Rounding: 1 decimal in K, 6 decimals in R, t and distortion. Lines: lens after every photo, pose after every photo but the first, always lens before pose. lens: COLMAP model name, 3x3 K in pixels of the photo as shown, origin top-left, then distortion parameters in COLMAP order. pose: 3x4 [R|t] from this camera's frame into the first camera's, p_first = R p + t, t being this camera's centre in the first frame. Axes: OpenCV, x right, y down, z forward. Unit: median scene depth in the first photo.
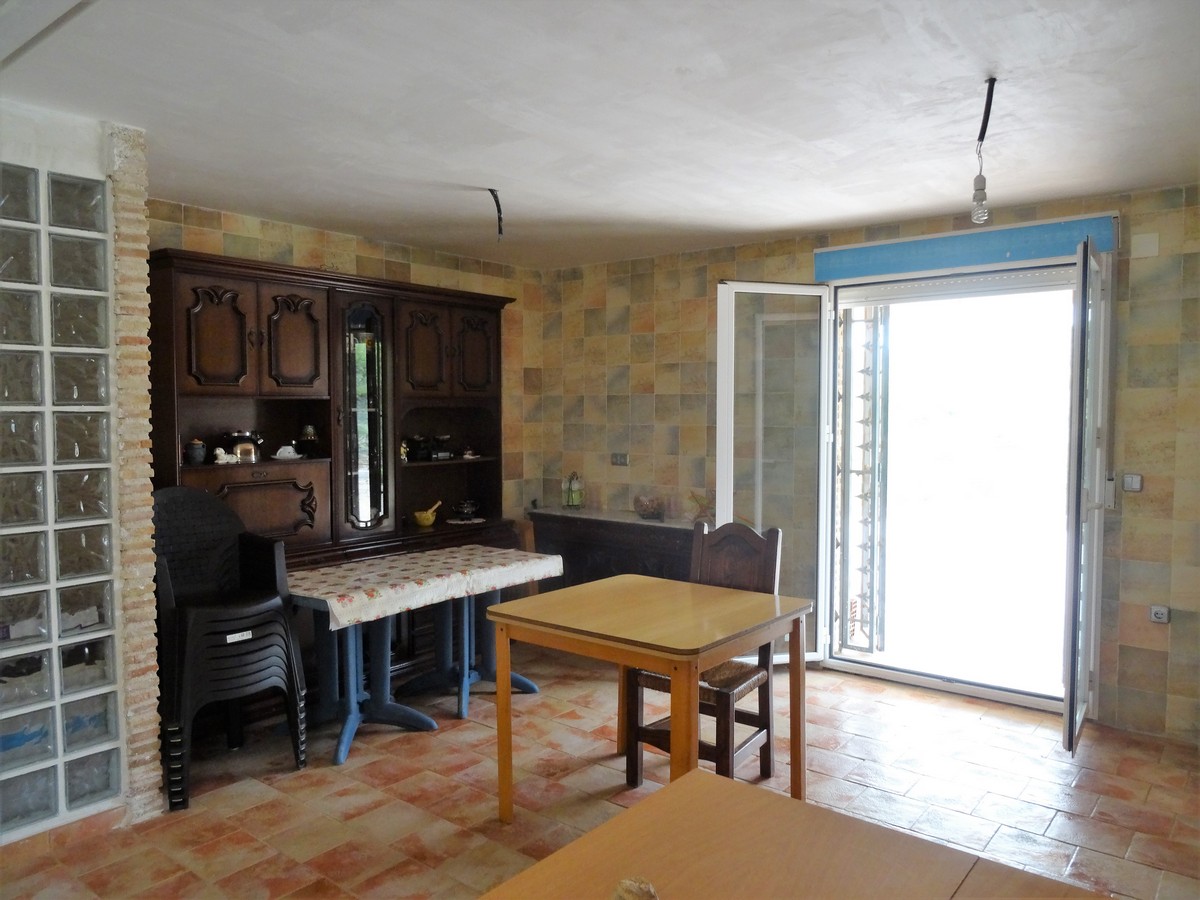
lens RADIAL K [[864.6, 0, 598.6], [0, 864.6, 445.5], [0, 0, 1]] dist [0.003617, 0.000293]
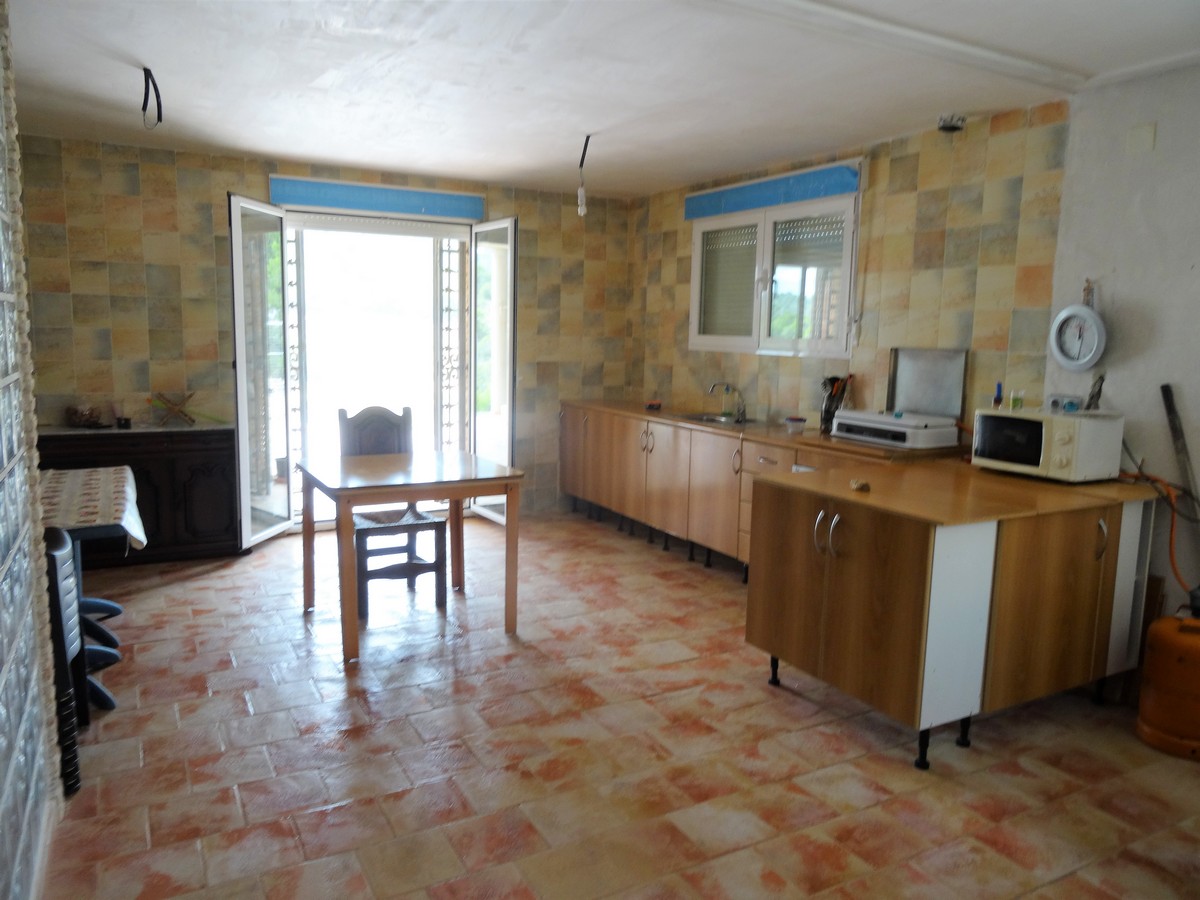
lens RADIAL K [[864.6, 0, 597.9], [0, 864.6, 449.5], [0, 0, 1]] dist [0.003617, 0.000293]
pose [[0.369562, -0.117501, 0.921747, -0.603654], [0.022866, 0.992822, 0.117393, 0.009473], [-0.928925, -0.022307, 0.369596, 0.145849]]
